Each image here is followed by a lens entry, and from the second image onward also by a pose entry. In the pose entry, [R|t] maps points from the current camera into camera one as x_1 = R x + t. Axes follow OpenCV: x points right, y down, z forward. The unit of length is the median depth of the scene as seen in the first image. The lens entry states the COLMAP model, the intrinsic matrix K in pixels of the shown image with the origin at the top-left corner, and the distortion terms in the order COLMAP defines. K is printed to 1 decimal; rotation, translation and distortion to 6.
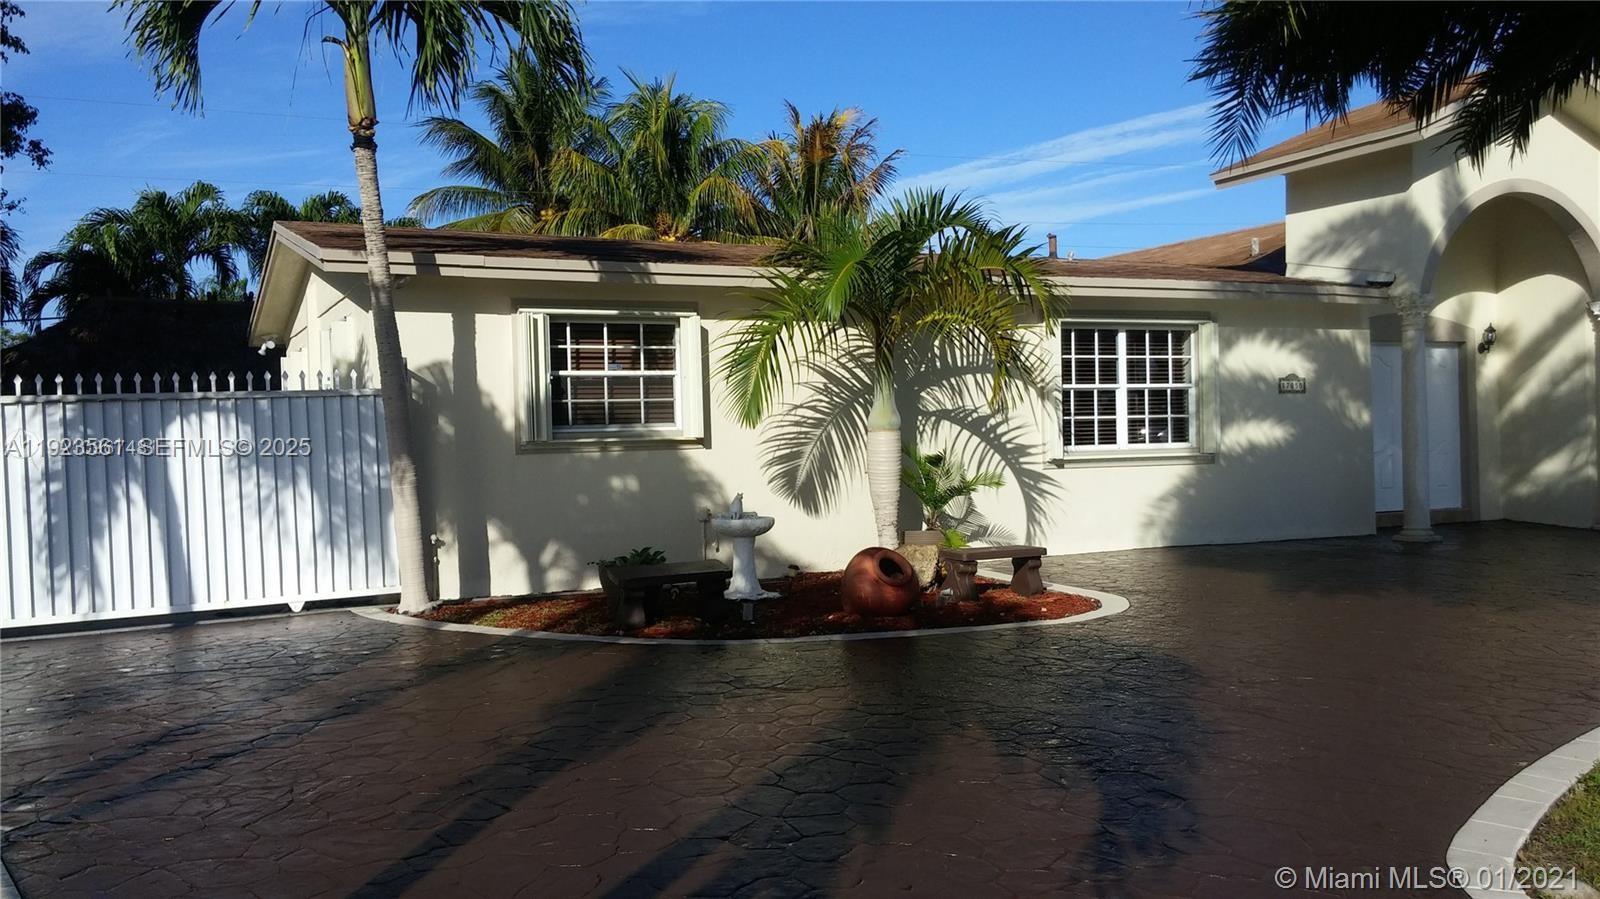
lens RADIAL K [[1332.9, 0, 799.1], [0, 1332.9, 453.4], [0, 0, 1]] dist [0.036252, -0.010515]
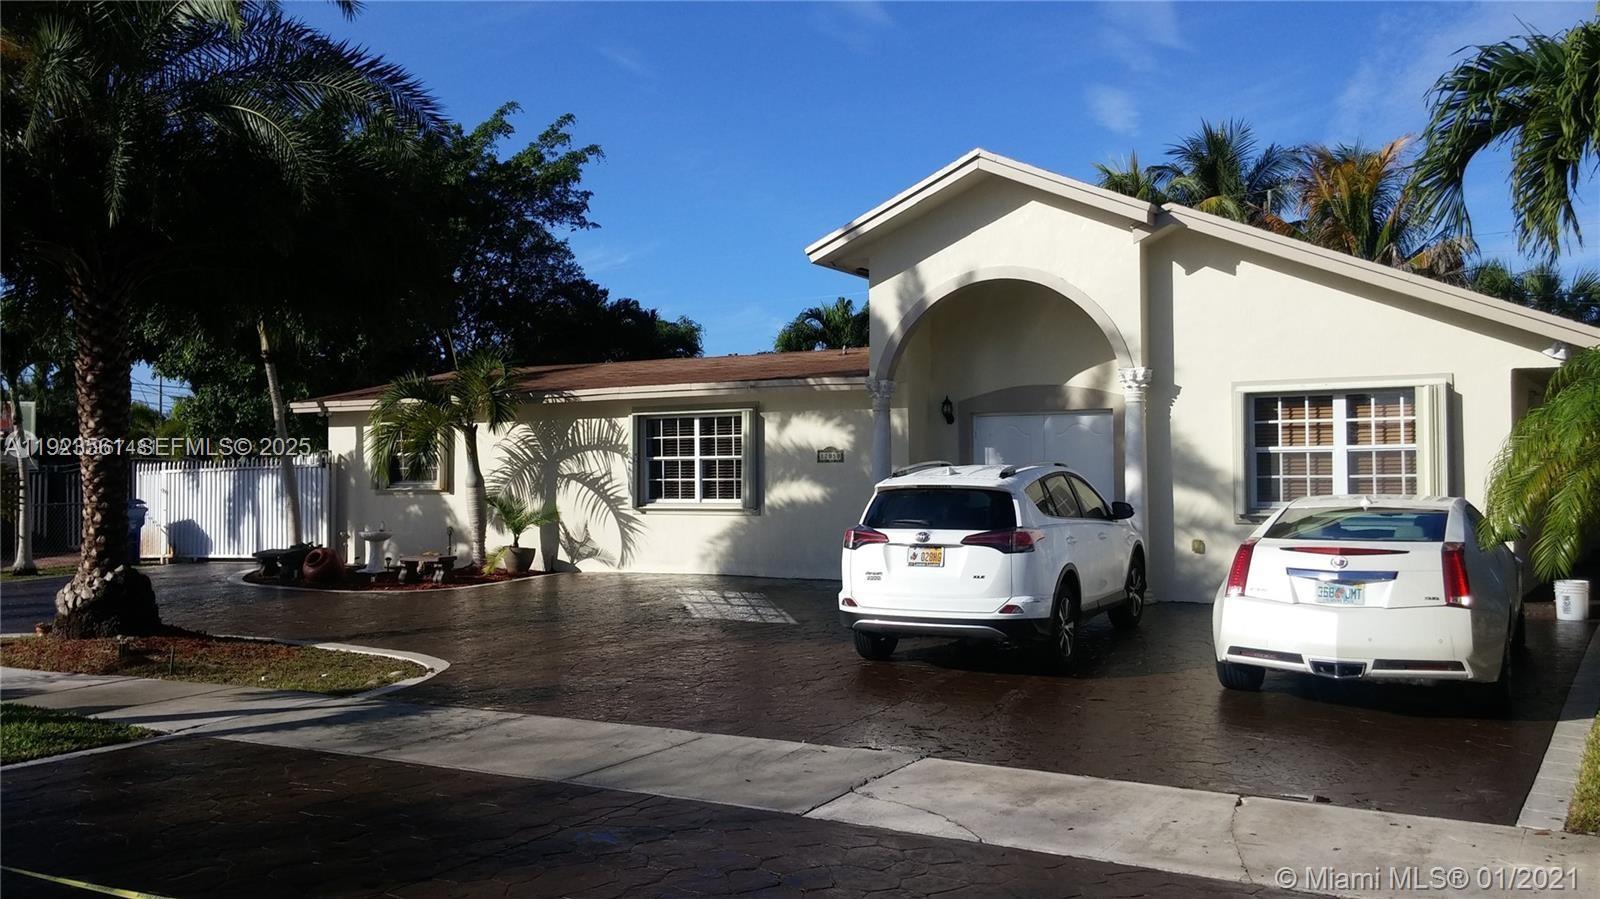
lens RADIAL K [[1332.9, 0, 799.6], [0, 1332.9, 450.6], [0, 0, 1]] dist [0.036252, -0.010515]
pose [[0.602859, -0.015539, -0.797697, 1.491738], [-0.034780, 0.998348, -0.045733, 0.003323], [0.797089, 0.055315, 0.601322, 0.244826]]
